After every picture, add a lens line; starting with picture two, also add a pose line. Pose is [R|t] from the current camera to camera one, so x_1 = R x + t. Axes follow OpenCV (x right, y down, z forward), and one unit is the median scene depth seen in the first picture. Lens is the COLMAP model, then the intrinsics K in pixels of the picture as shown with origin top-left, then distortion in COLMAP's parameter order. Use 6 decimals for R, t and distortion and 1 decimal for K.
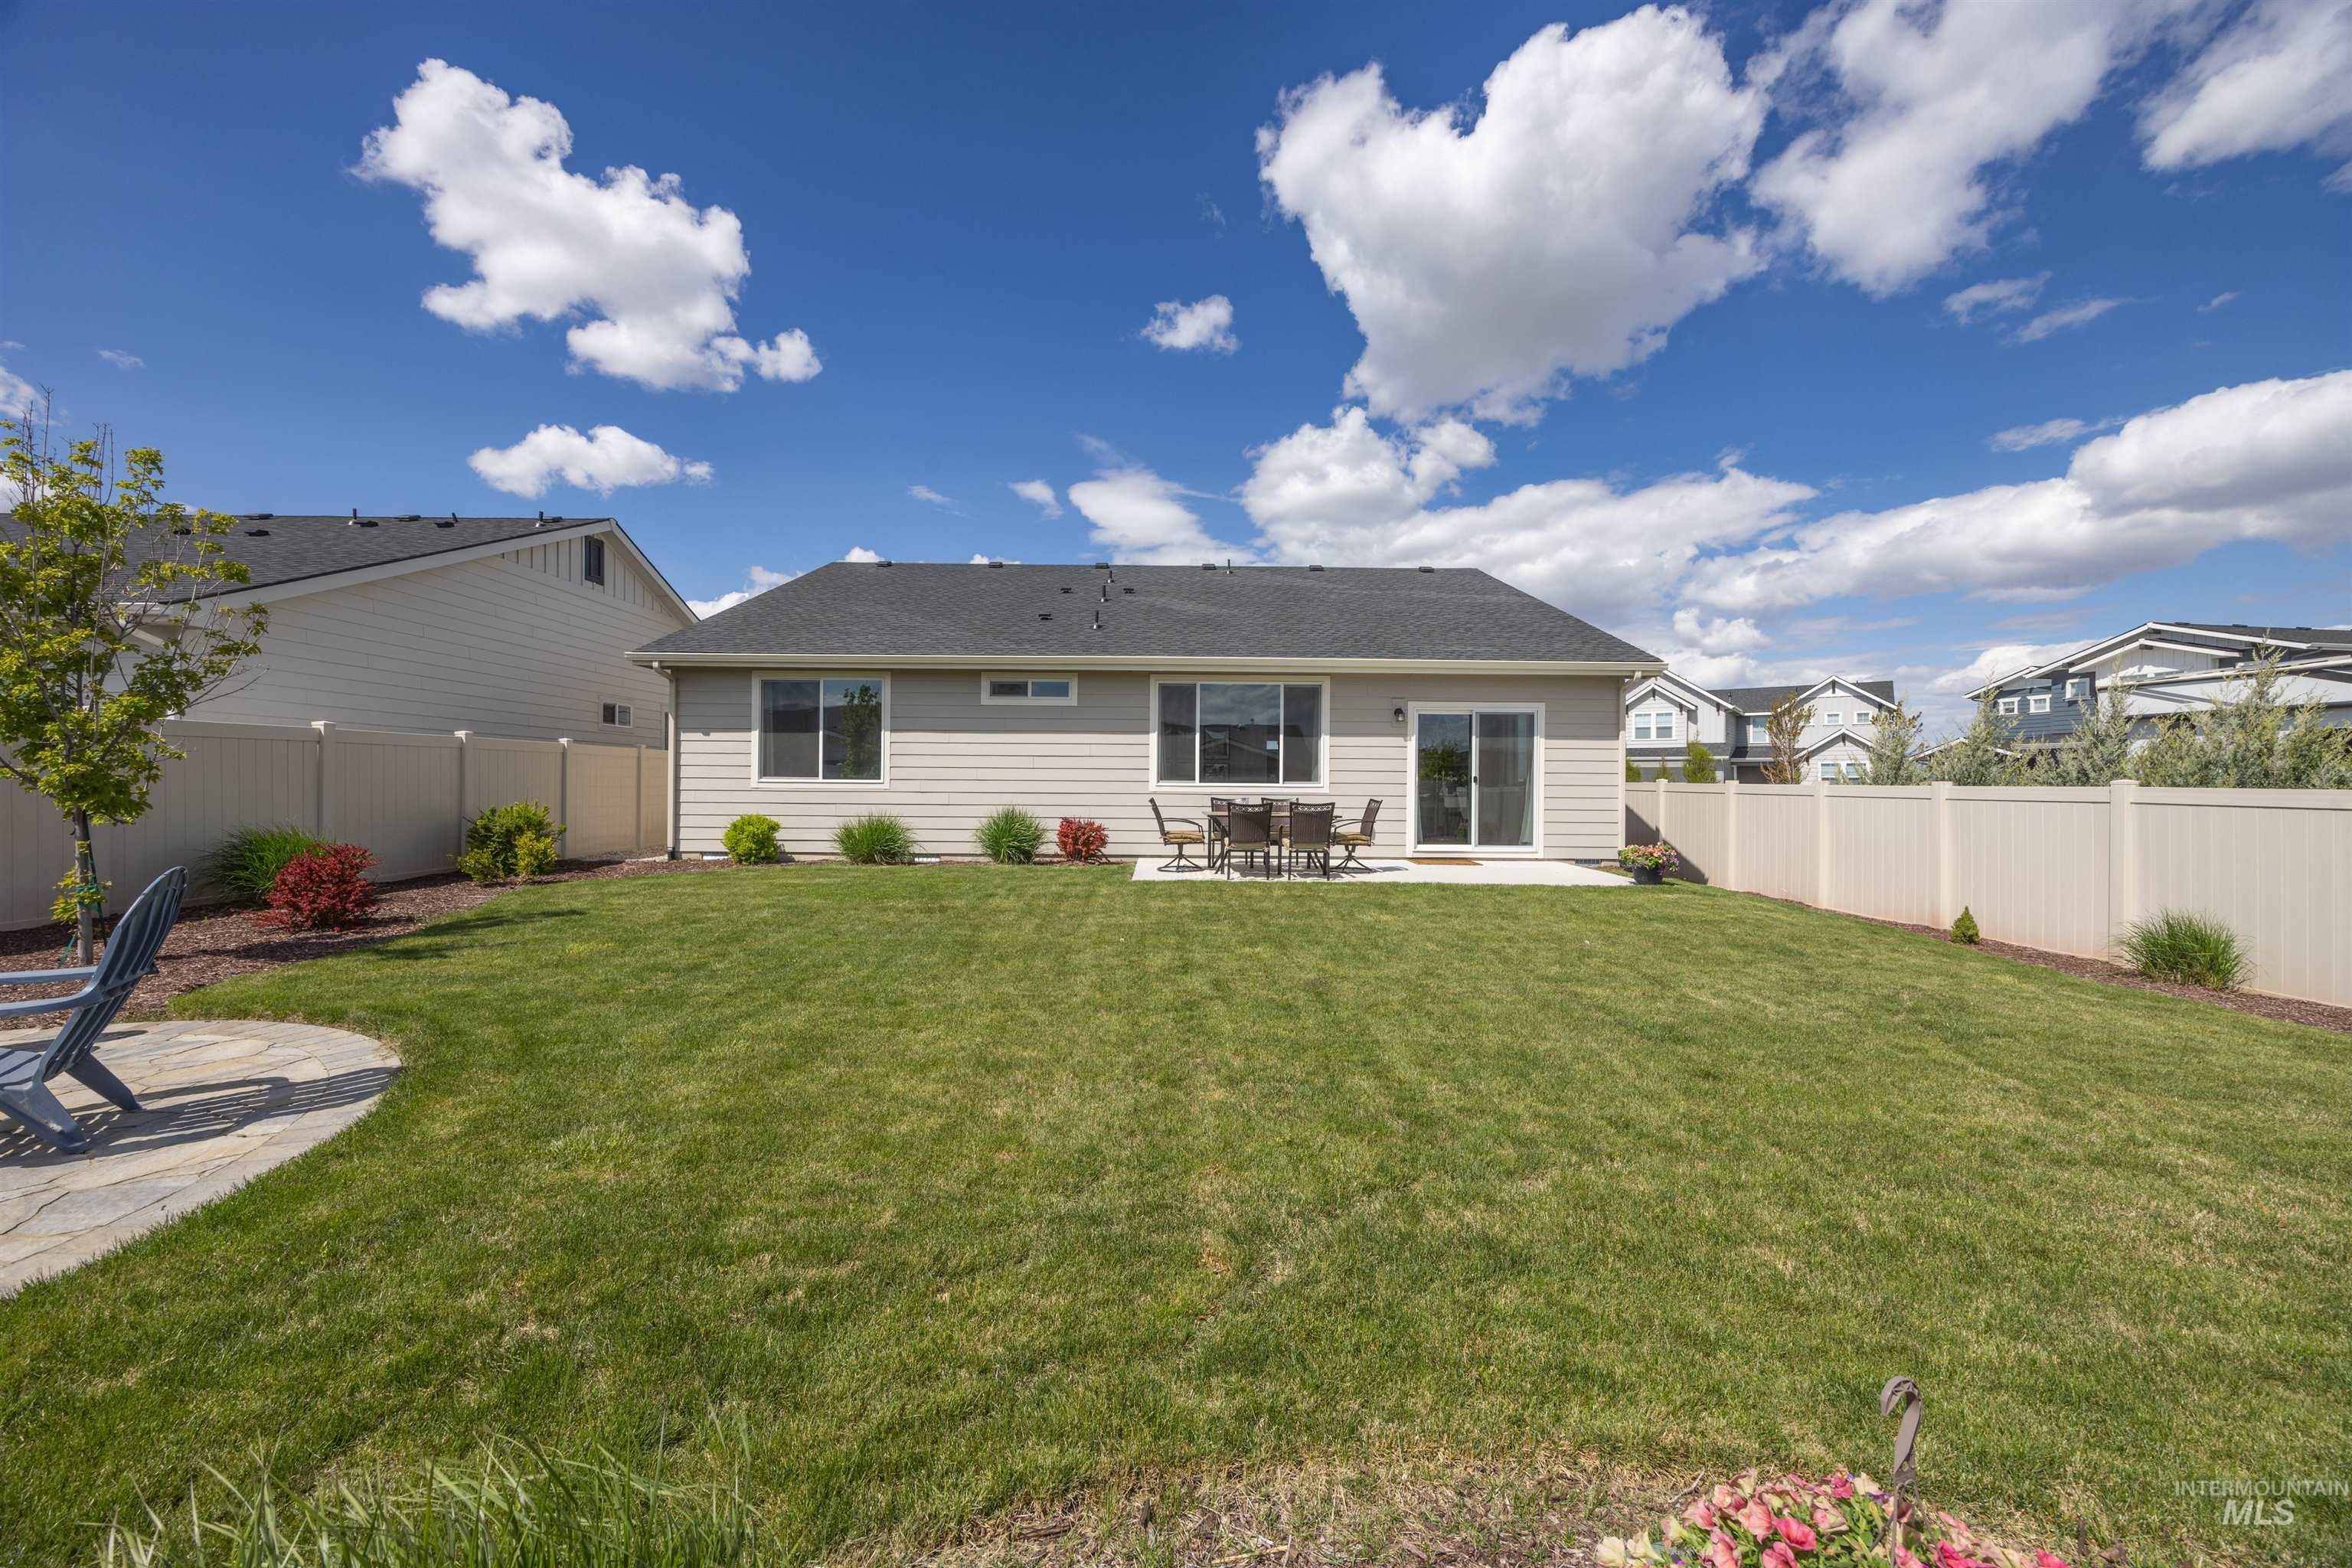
lens RADIAL K [[910.1, 0, 1176.0], [0, 910.1, 784.0], [0, 0, 1]] dist [0.015855, -0.000012]
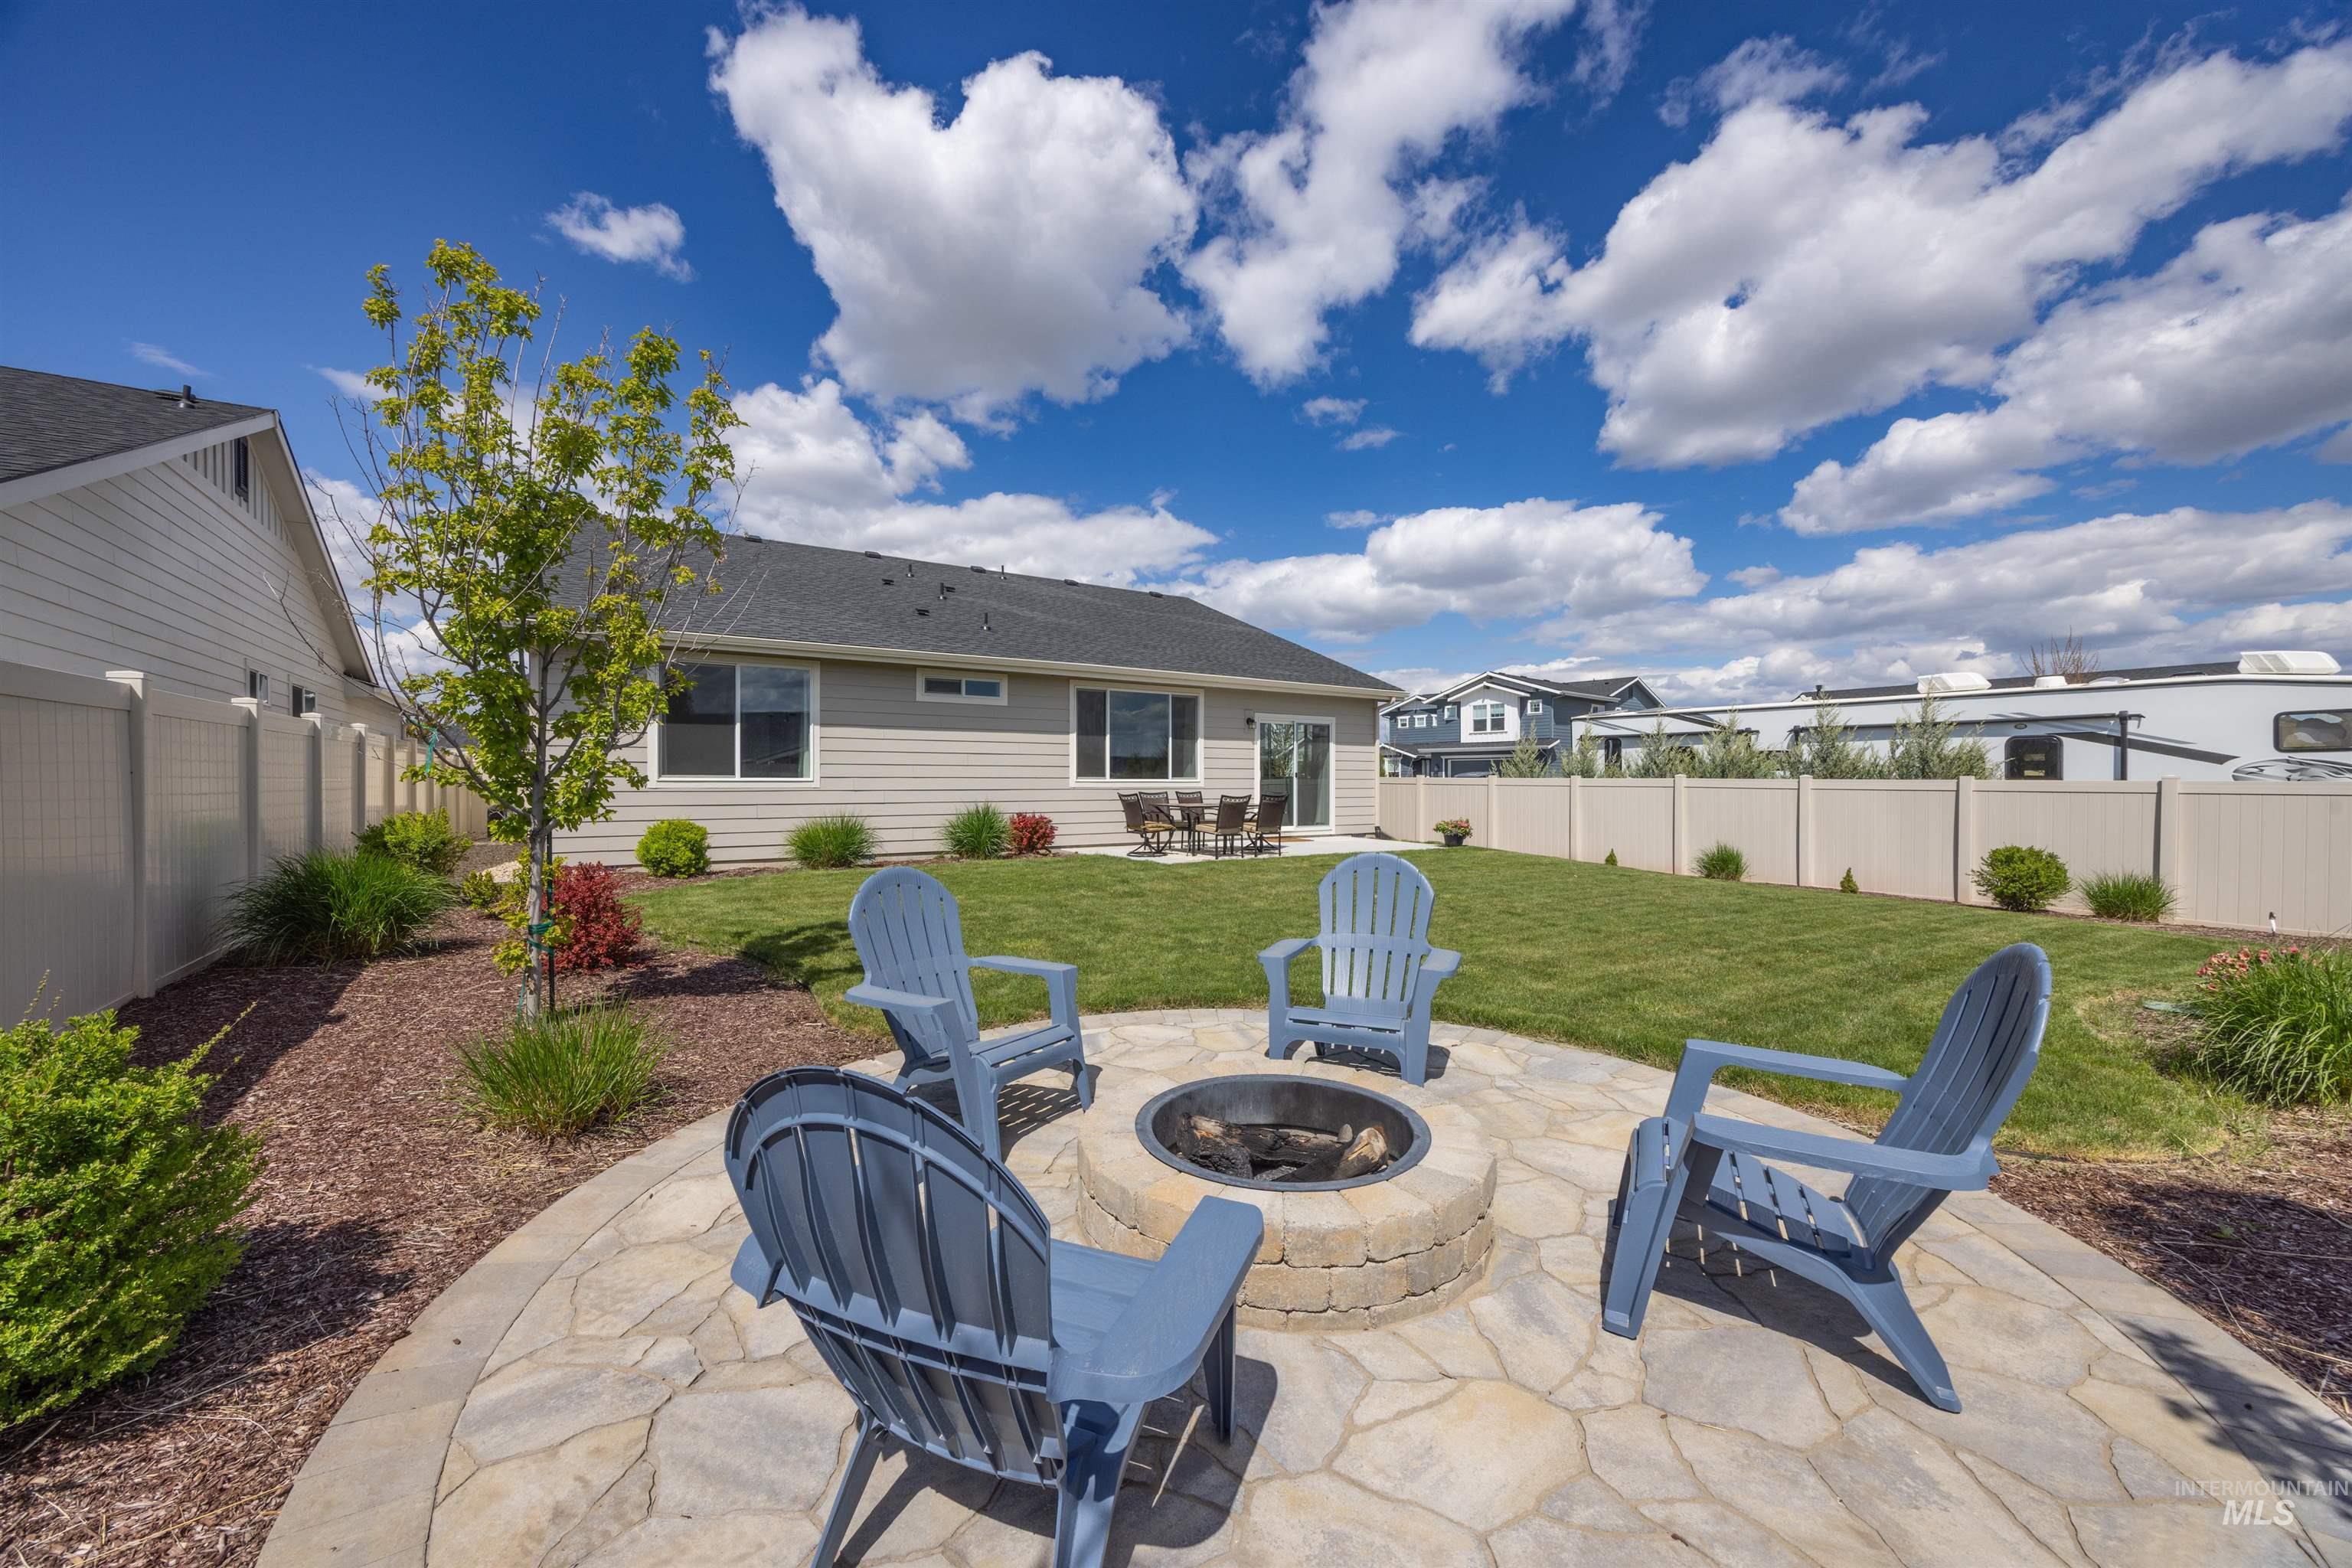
lens RADIAL K [[905.9, 0, 1170.9], [0, 905.9, 820.2], [0, 0, 1]] dist [0.014071, -0.000099]
pose [[0.844739, -0.029768, 0.534351, -0.055058], [0.005585, 0.998888, 0.046818, -0.000273], [-0.535150, -0.036564, 0.843965, 0.002127]]
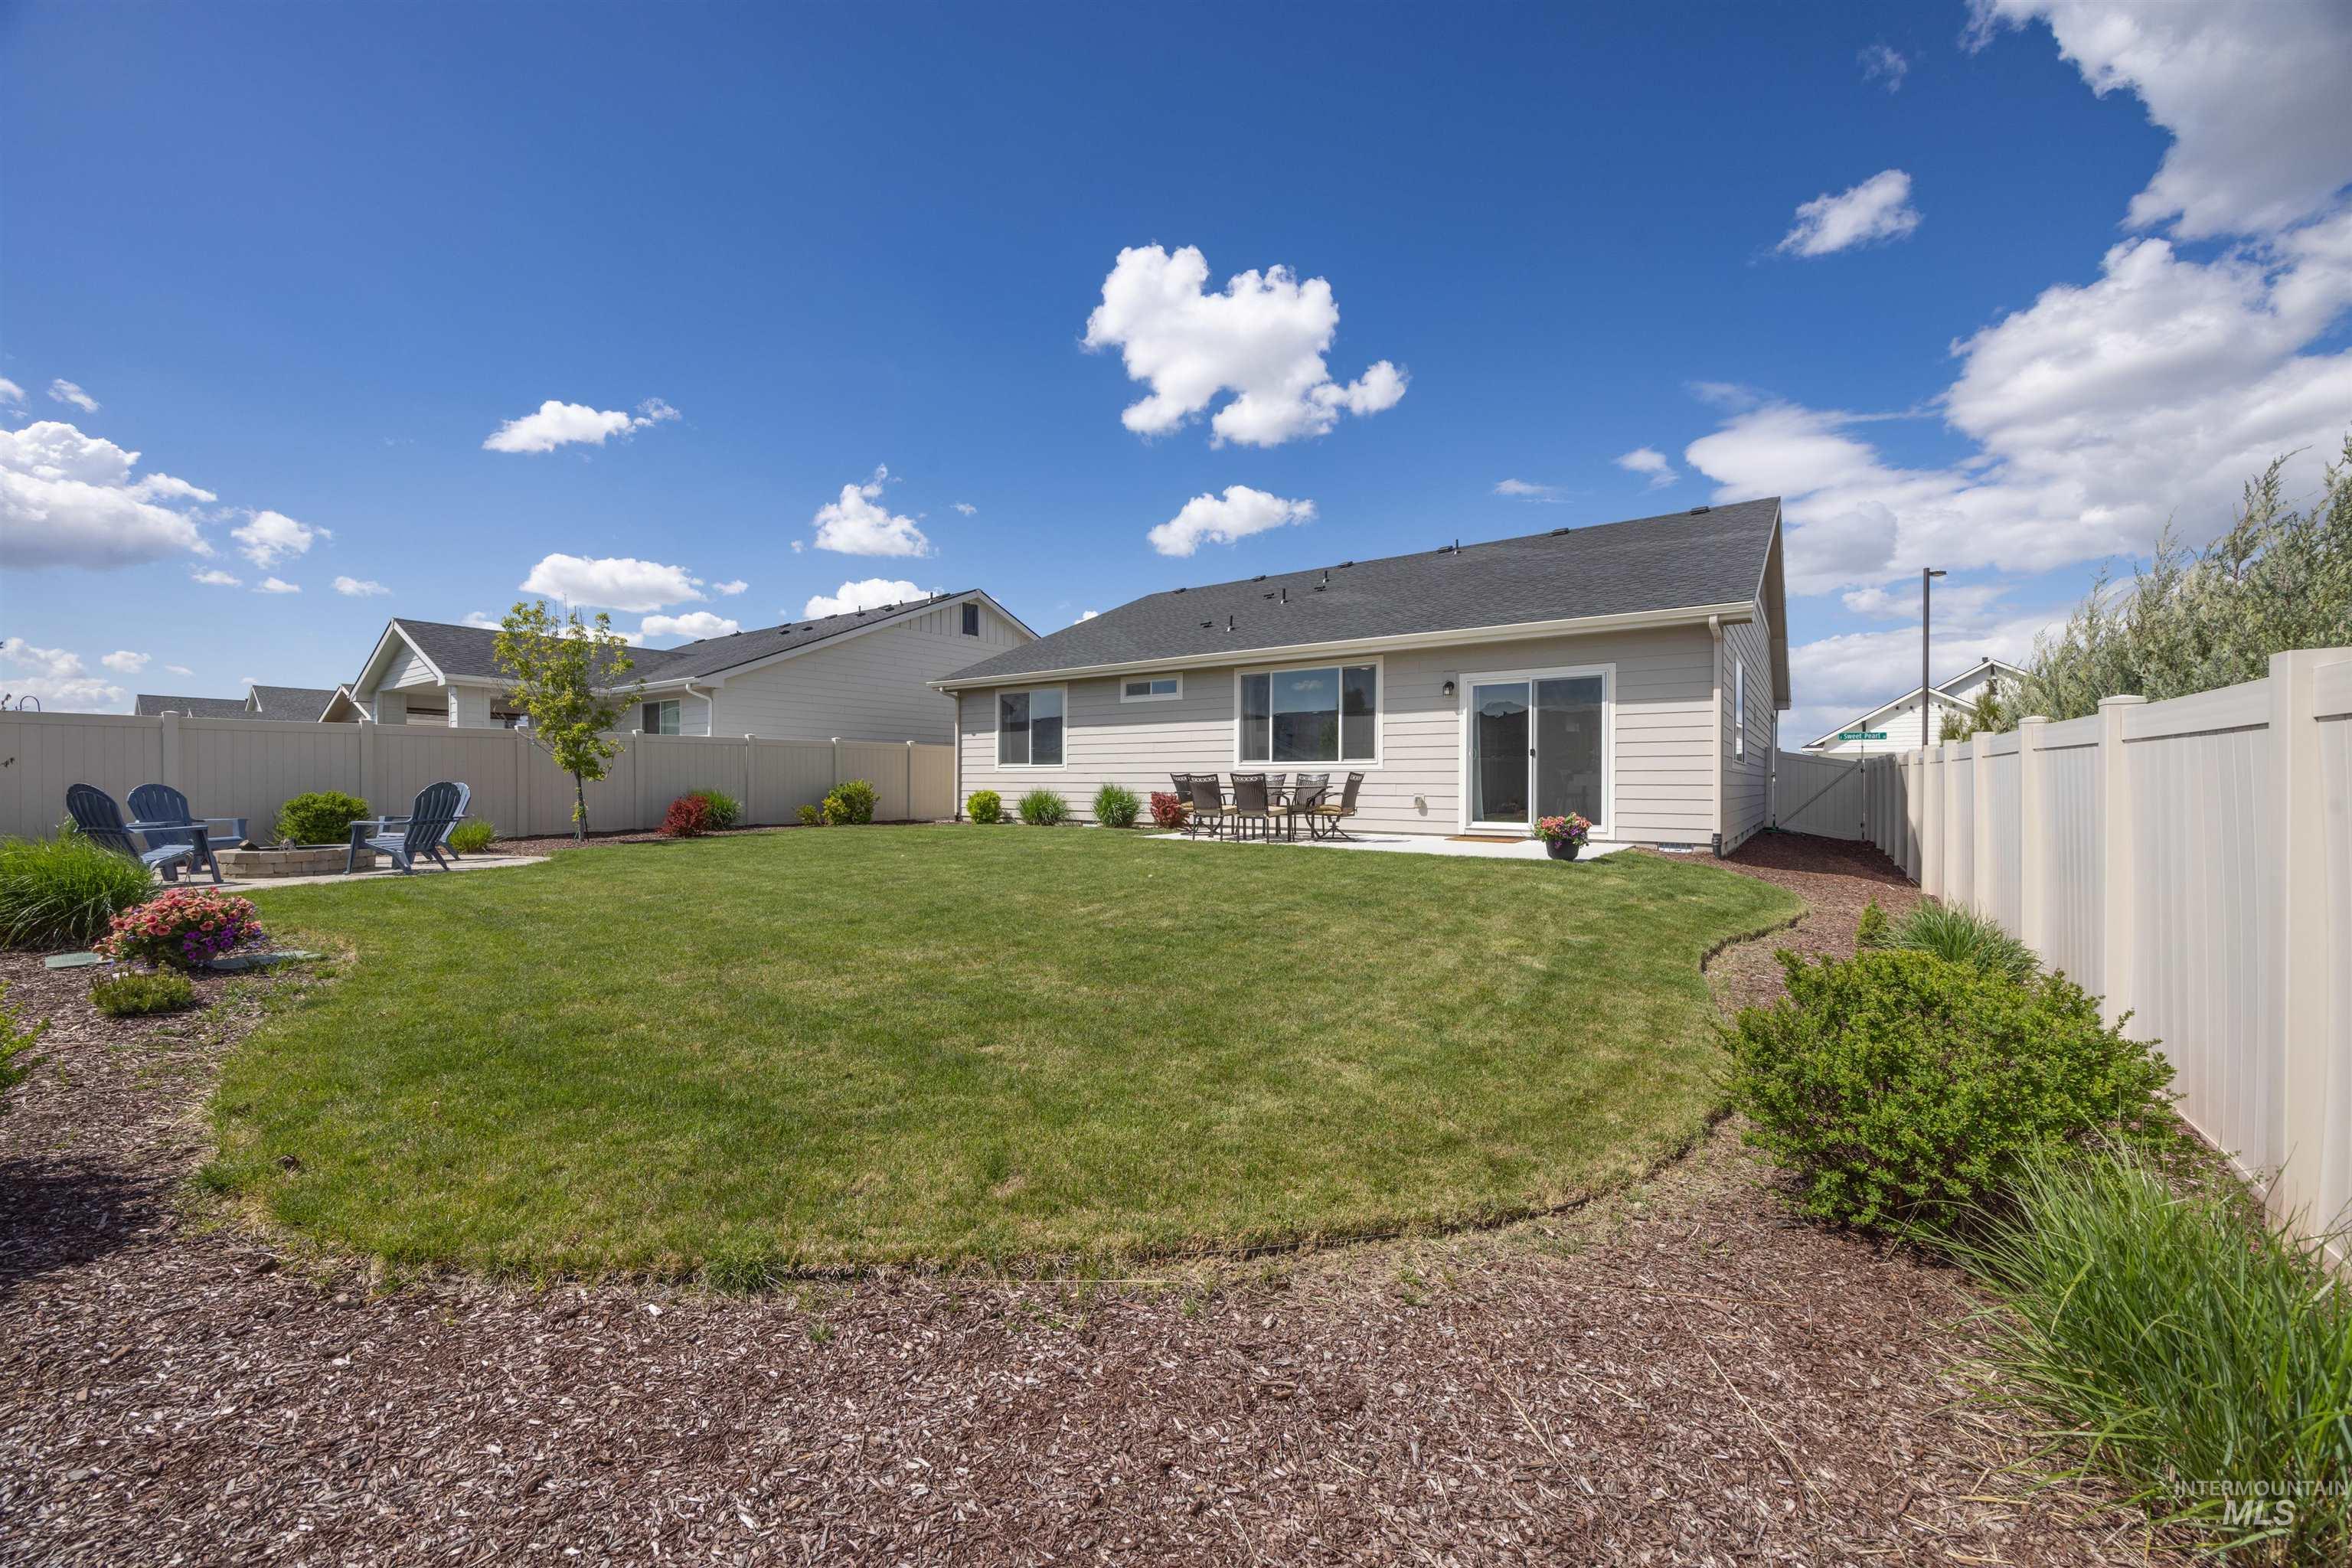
lens RADIAL K [[926.1, 0, 1176.0], [0, 926.1, 784.0], [0, 0, 1]] dist [-0.033386, 0.007464]
pose [[0.781248, -0.004892, -0.624202, 0.068982], [0.003179, 0.999988, -0.003858, 0.003173], [0.624213, 0.001029, 0.781254, 0.005584]]
